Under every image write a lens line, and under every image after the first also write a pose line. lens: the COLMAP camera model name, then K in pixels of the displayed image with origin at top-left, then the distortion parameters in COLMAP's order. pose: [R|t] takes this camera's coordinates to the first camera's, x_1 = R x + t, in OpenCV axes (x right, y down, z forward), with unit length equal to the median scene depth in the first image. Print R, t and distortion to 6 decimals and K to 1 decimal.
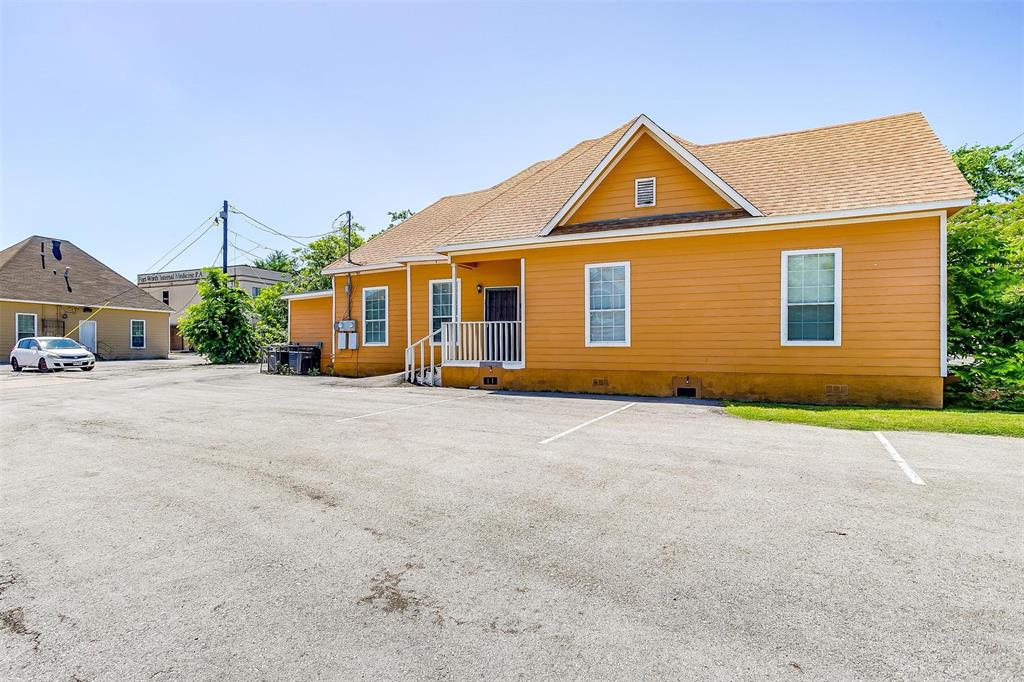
lens RADIAL K [[680.5, 0, 554.7], [0, 680.5, 341.3], [0, 0, 1]] dist [-0.040863, 0.002537]
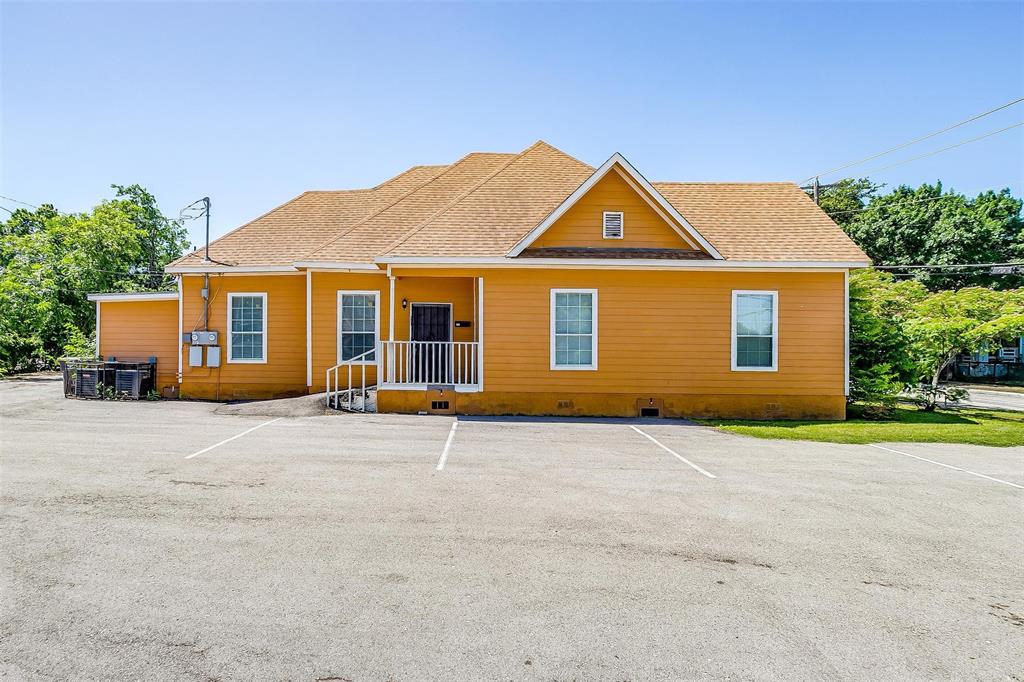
lens RADIAL K [[680.5, 0, 554.7], [0, 680.5, 341.3], [0, 0, 1]] dist [-0.040863, 0.002537]
pose [[0.868085, 0.012877, 0.496249, -0.453376], [-0.016669, 0.999856, 0.003212, -0.037998], [-0.496136, -0.011060, 0.868174, 0.115342]]
